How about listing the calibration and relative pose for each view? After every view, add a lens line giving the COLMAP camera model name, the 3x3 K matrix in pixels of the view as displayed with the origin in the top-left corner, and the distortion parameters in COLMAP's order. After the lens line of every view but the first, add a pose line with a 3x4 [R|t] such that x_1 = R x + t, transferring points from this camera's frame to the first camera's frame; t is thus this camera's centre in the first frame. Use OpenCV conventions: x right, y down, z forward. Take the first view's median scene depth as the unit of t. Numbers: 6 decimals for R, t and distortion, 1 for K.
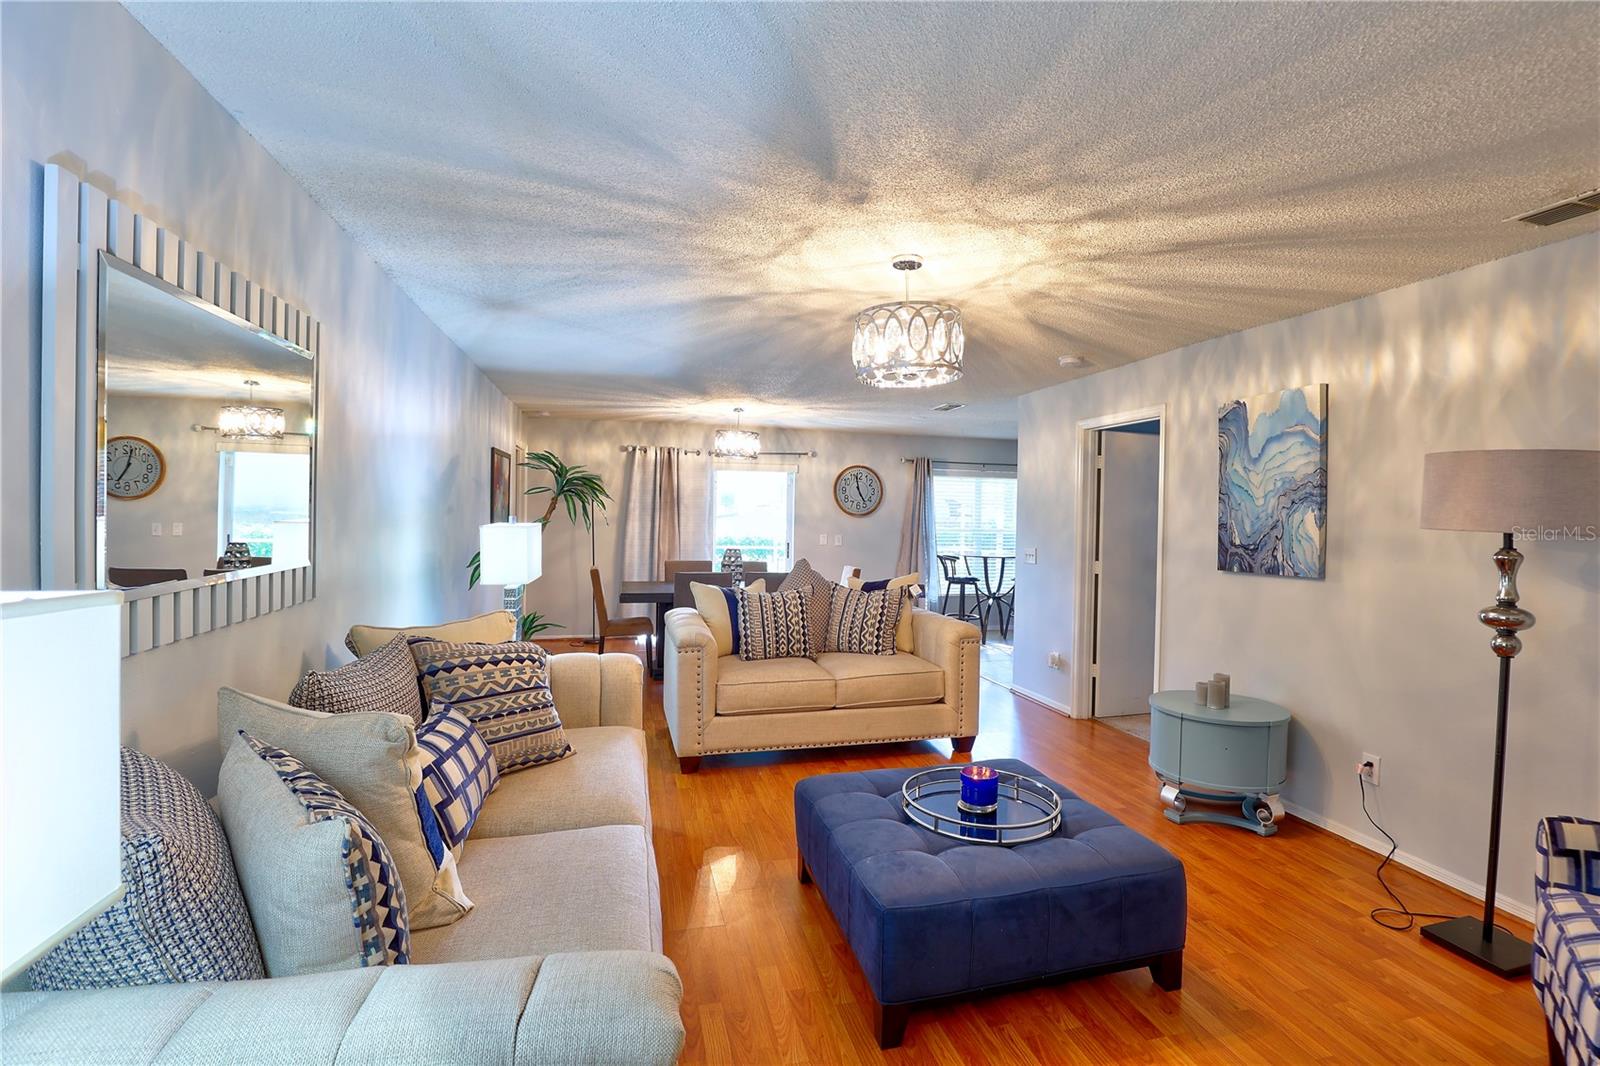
lens RADIAL K [[731.4, 0, 807.4], [0, 731.4, 528.6], [0, 0, 1]] dist [-0.034492, 0.004951]
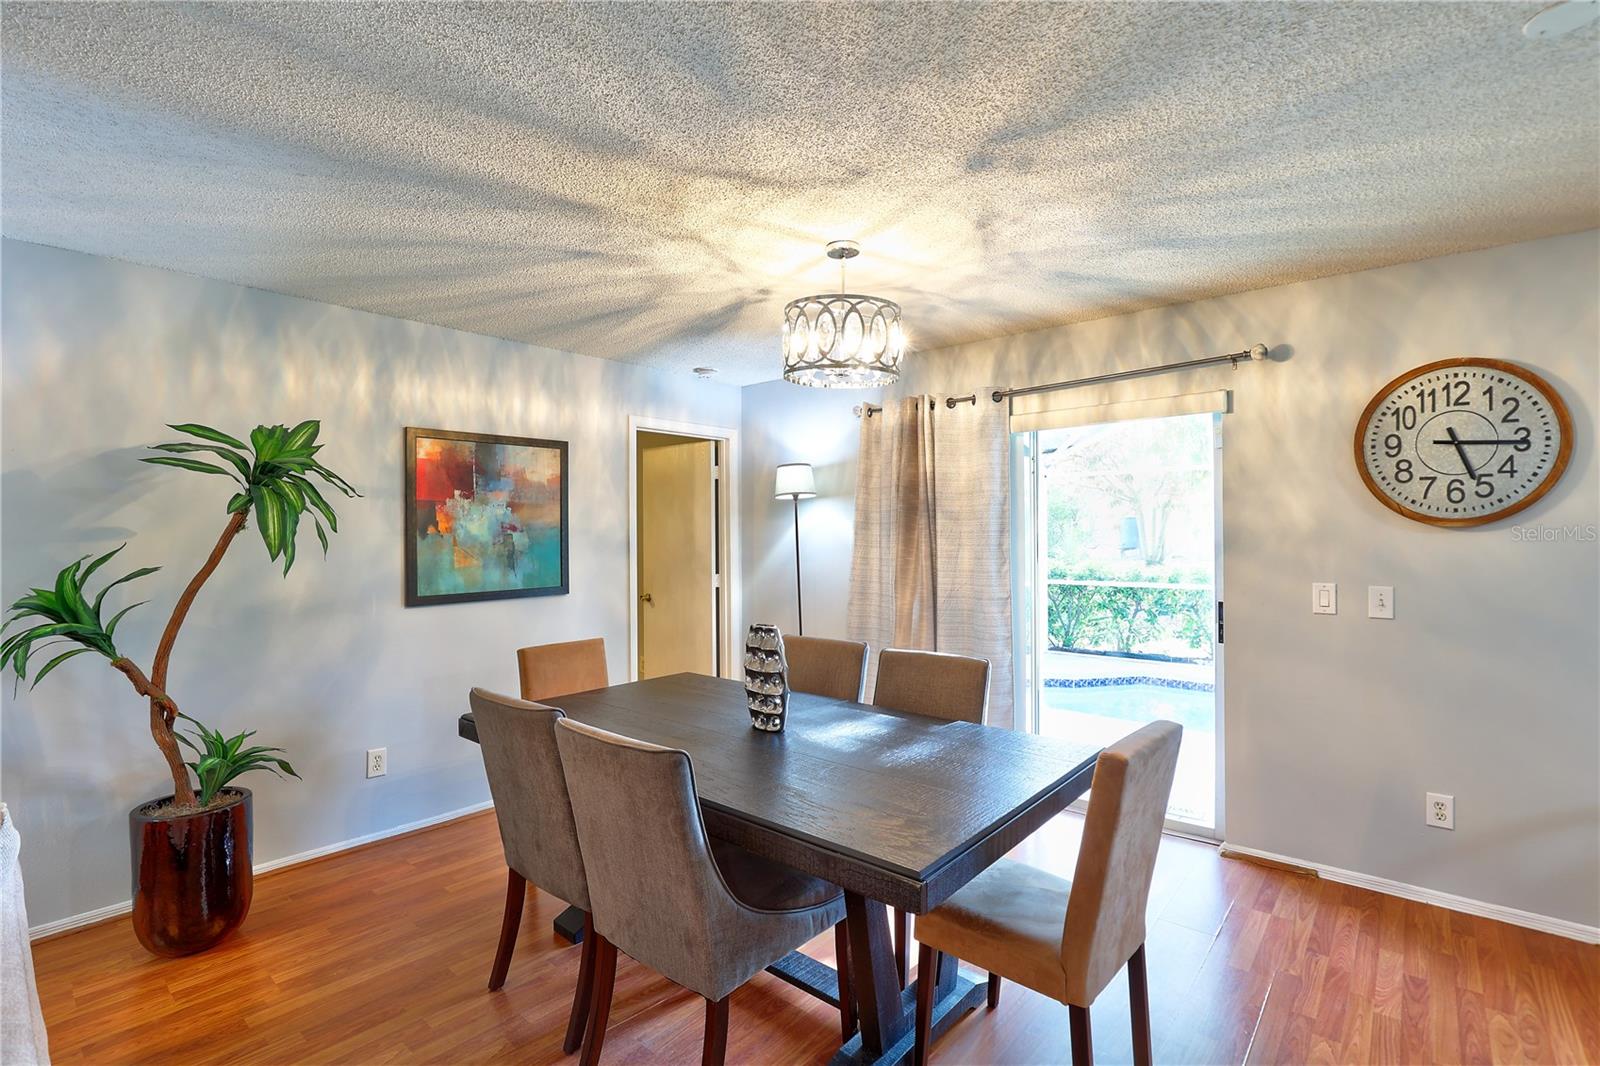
lens RADIAL K [[731.4, 0, 813.6], [0, 731.4, 526.9], [0, 0, 1]] dist [-0.034492, 0.004951]
pose [[0.577797, -0.028361, -0.815688, 0.353593], [0.002275, 0.999448, -0.033139, -0.016068], [0.816177, 0.017292, 0.577543, 1.378491]]
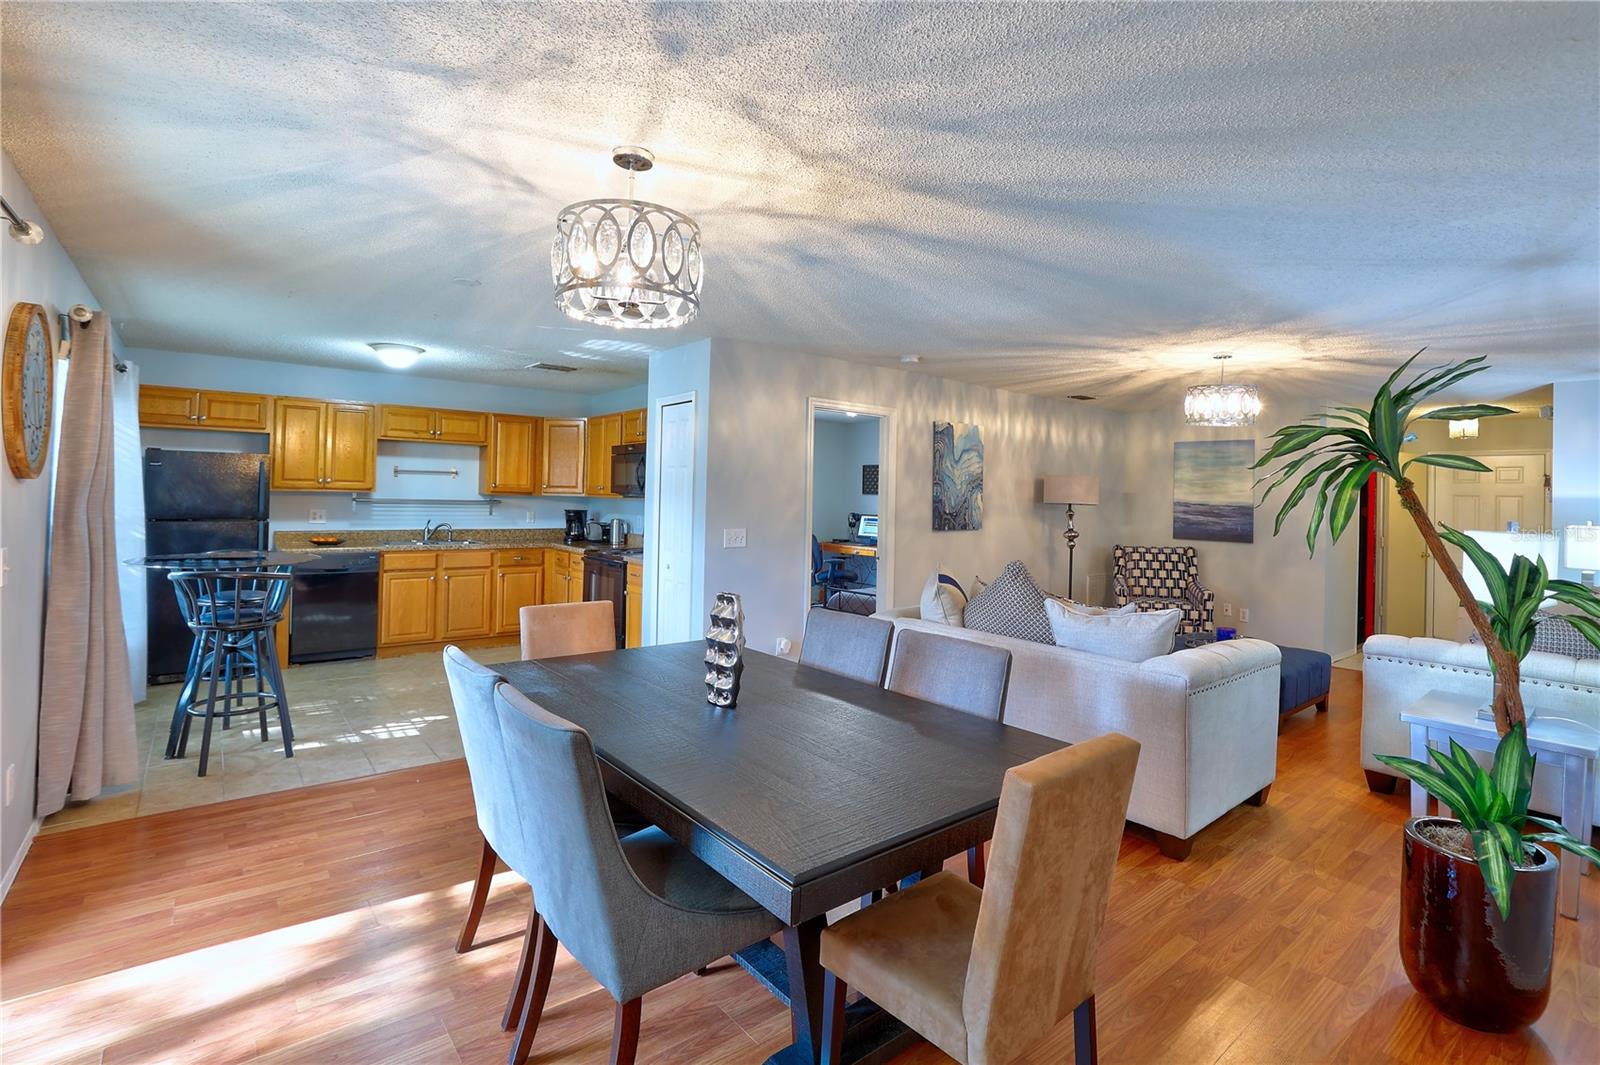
lens RADIAL K [[731.4, 0, 808.0], [0, 731.4, 484.4], [0, 0, 1]] dist [-0.034492, 0.004951]
pose [[-0.413454, -0.014013, 0.910417, -0.721326], [-0.015129, 0.999849, 0.008518, -0.048581], [-0.910399, -0.010252, -0.413603, 1.881238]]
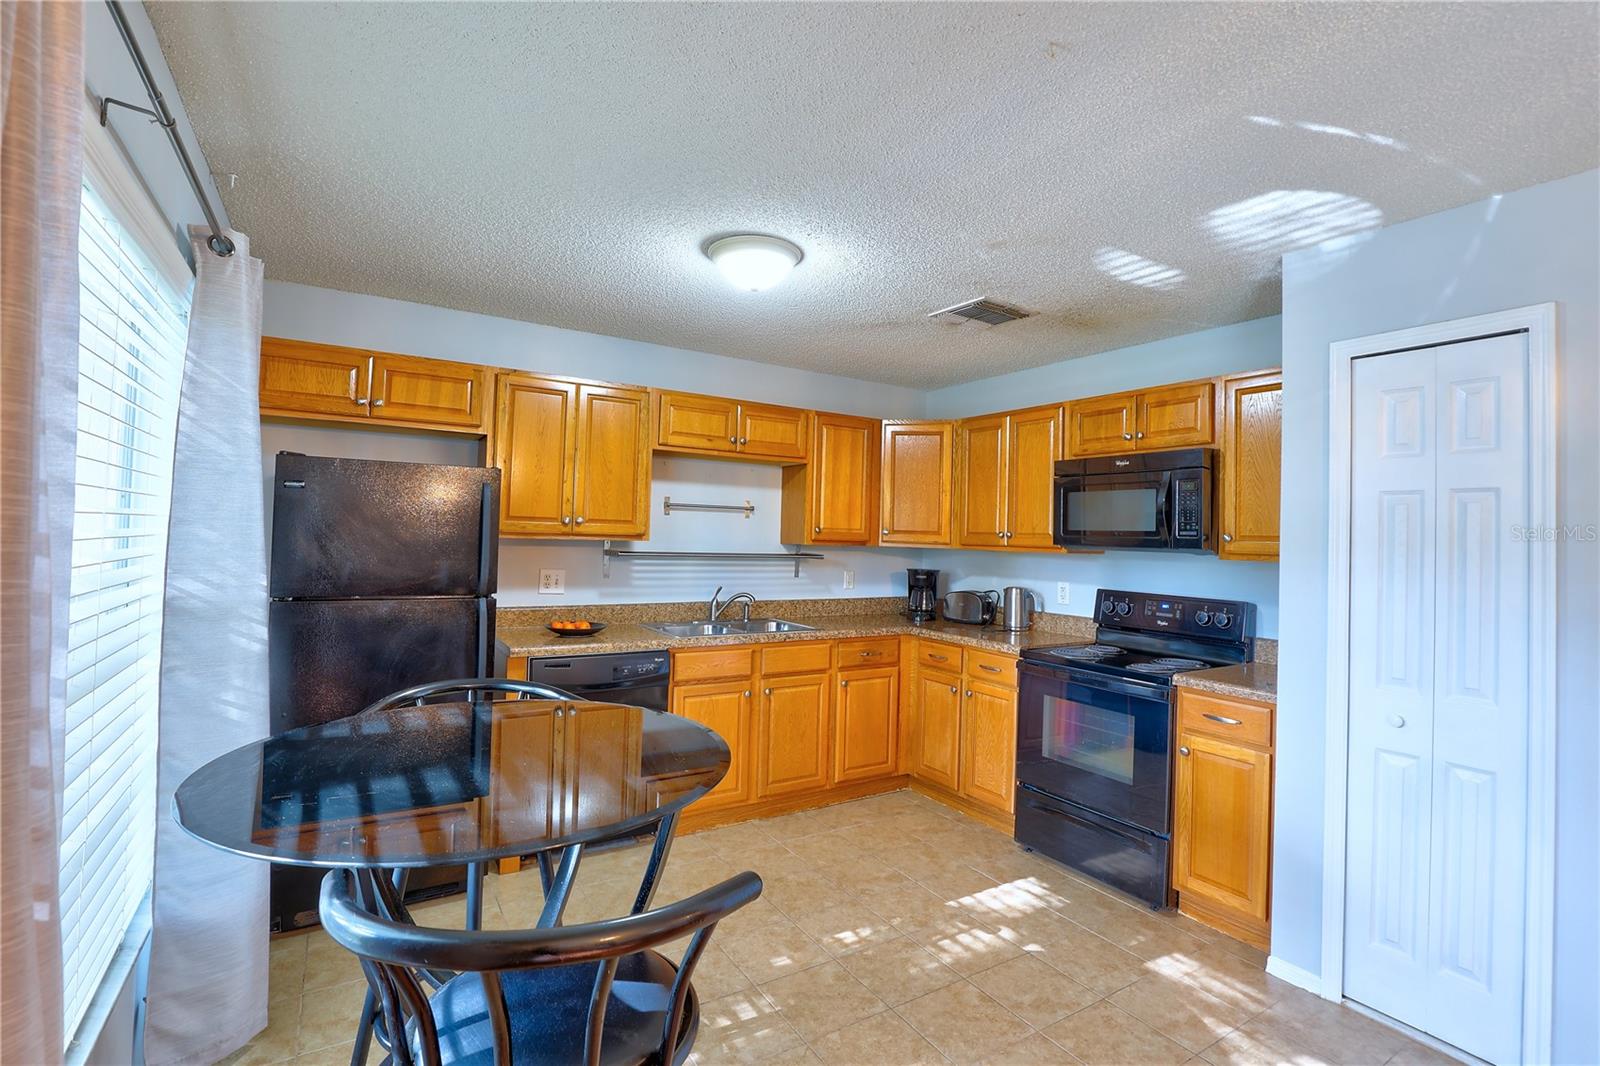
lens RADIAL K [[731.4, 0, 821.9], [0, 731.4, 515.1], [0, 0, 1]] dist [-0.034492, 0.004951]
pose [[-0.302401, -0.002146, 0.953178, 0.182580], [-0.020484, 0.999781, -0.004248, -0.036439], [-0.952961, -0.020810, -0.302379, 2.166005]]
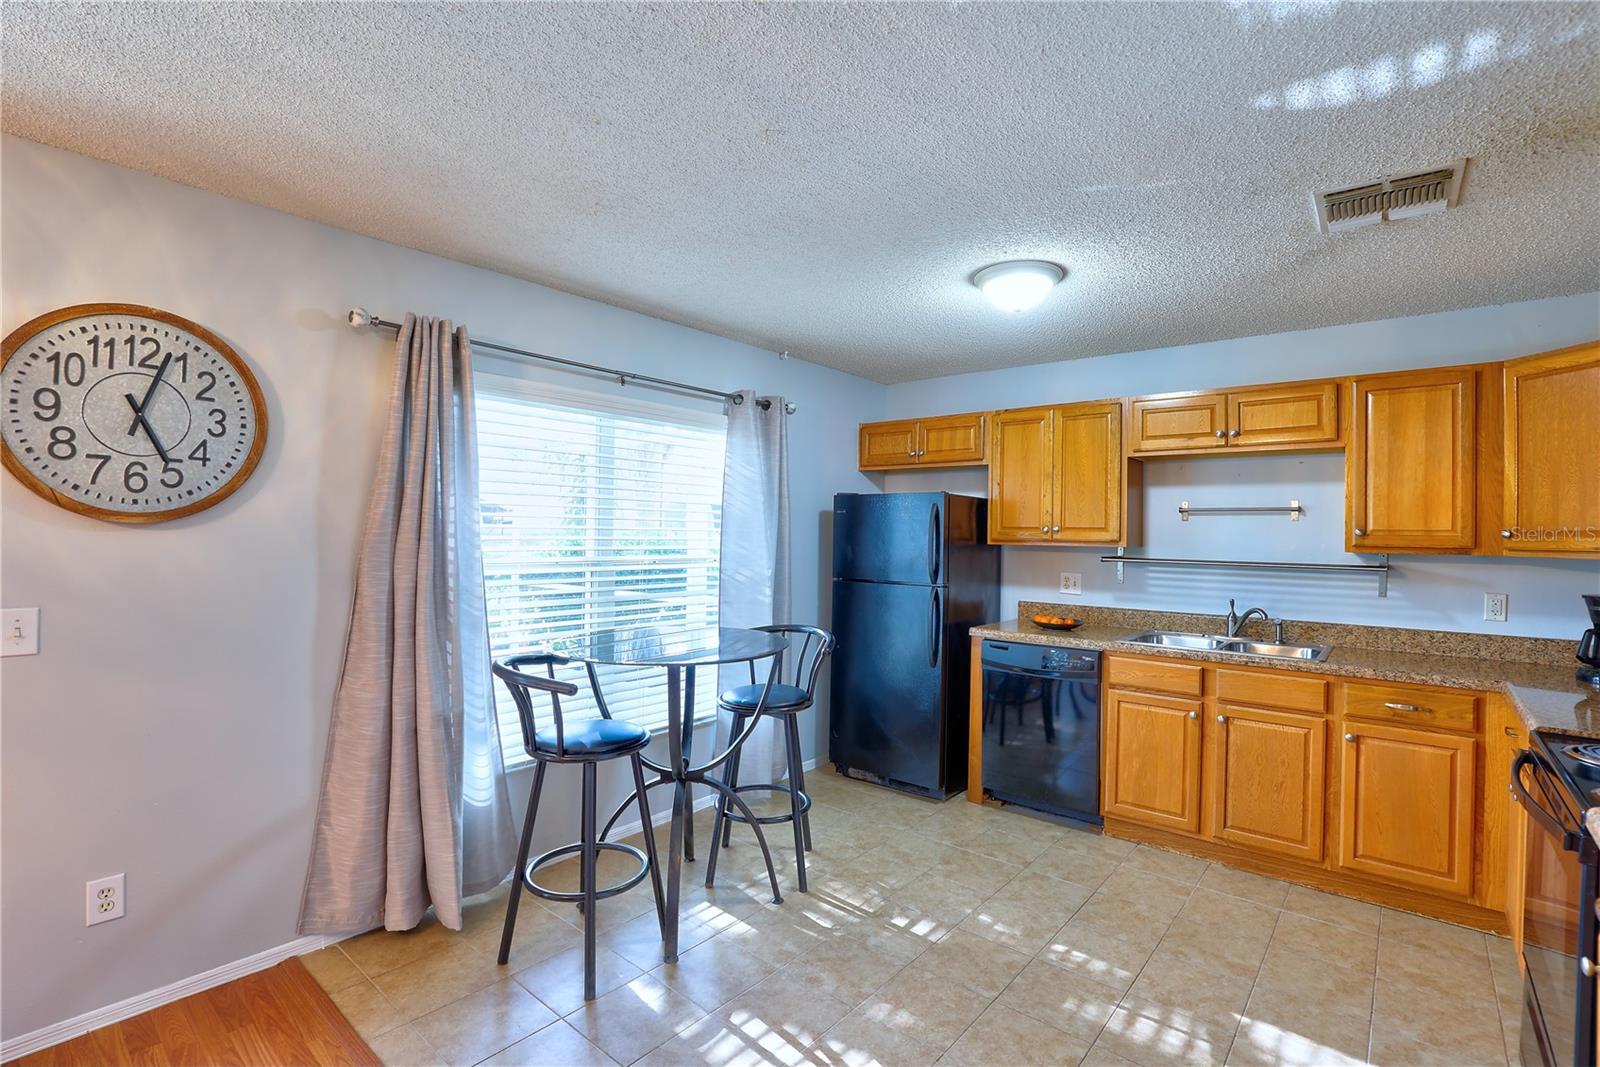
lens RADIAL K [[731.4, 0, 820.9], [0, 731.4, 523.6], [0, 0, 1]] dist [-0.034492, 0.004951]
pose [[0.811075, -0.000442, 0.584943, 0.258598], [0.009975, 0.999865, -0.013075, -0.024912], [-0.584858, 0.016440, 0.810969, 1.547268]]
